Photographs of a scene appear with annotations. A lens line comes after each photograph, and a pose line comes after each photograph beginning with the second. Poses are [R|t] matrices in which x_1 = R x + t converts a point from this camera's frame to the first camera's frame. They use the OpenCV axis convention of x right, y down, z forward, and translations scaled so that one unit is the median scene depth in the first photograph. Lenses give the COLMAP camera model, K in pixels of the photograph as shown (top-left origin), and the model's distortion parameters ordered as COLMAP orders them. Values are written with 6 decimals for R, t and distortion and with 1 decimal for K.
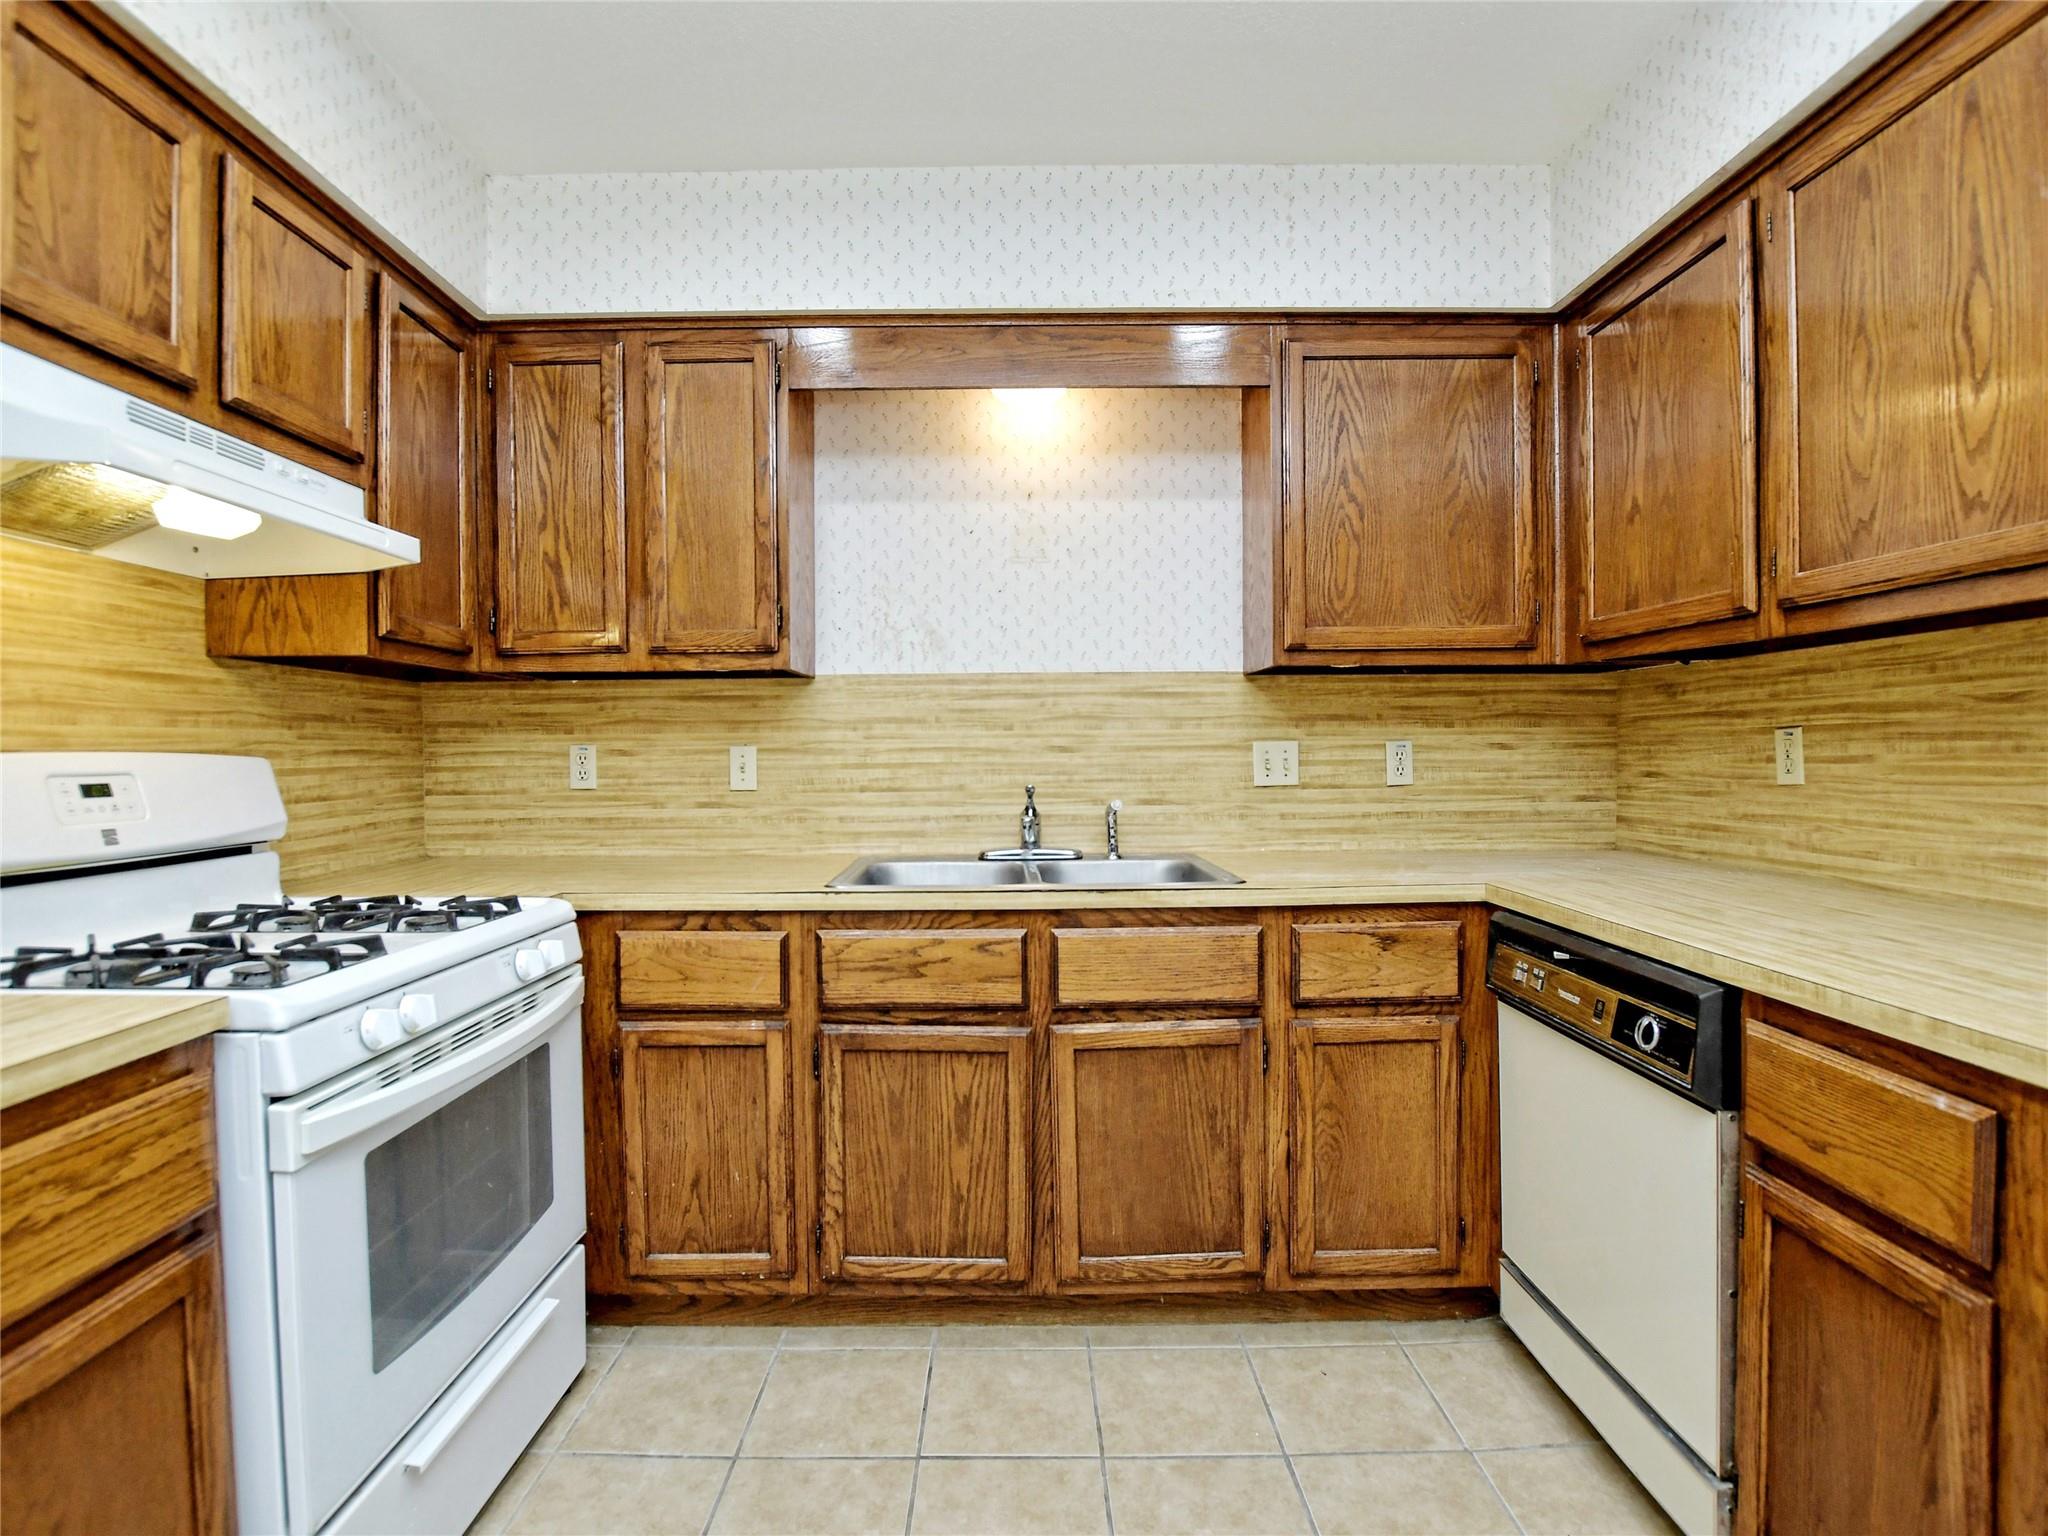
lens RADIAL K [[1003.2, 0, 1016.8], [0, 1003.2, 764.6], [0, 0, 1]] dist [-0.030093, 0.002090]
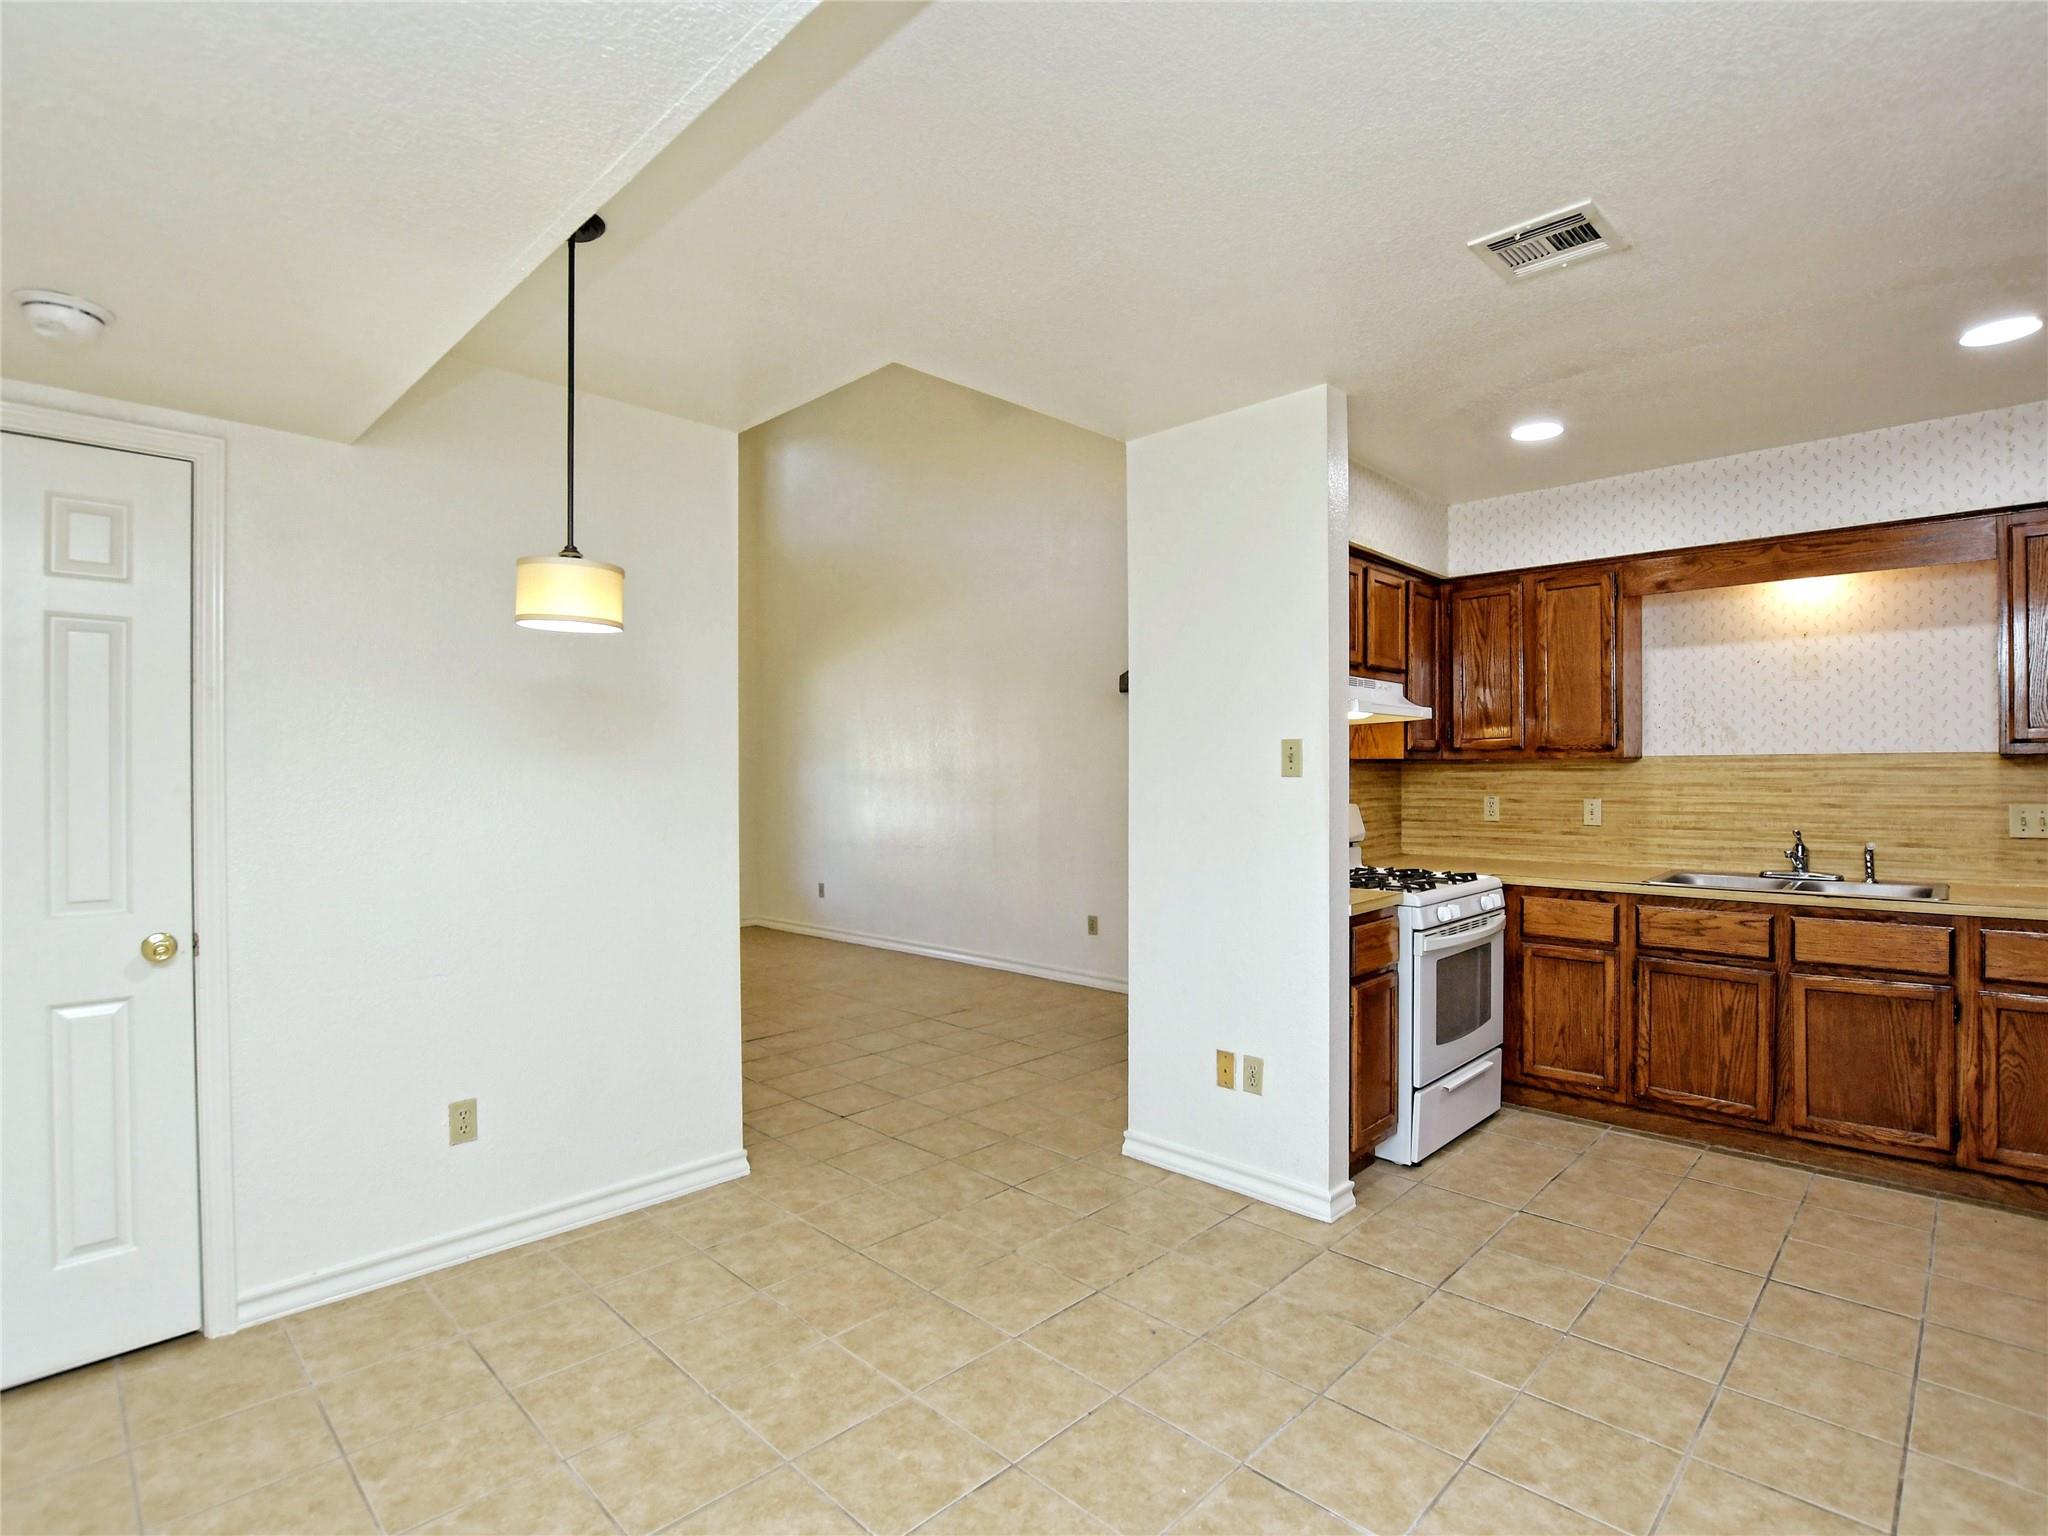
lens RADIAL K [[1003.2, 0, 1009.7], [0, 1003.2, 780.8], [0, 0, 1]] dist [-0.030093, 0.002090]
pose [[0.702823, 0.009880, -0.711296, 0.283982], [-0.009733, 0.999944, 0.004272, -0.059378], [0.711298, 0.003920, 0.702879, -1.099812]]
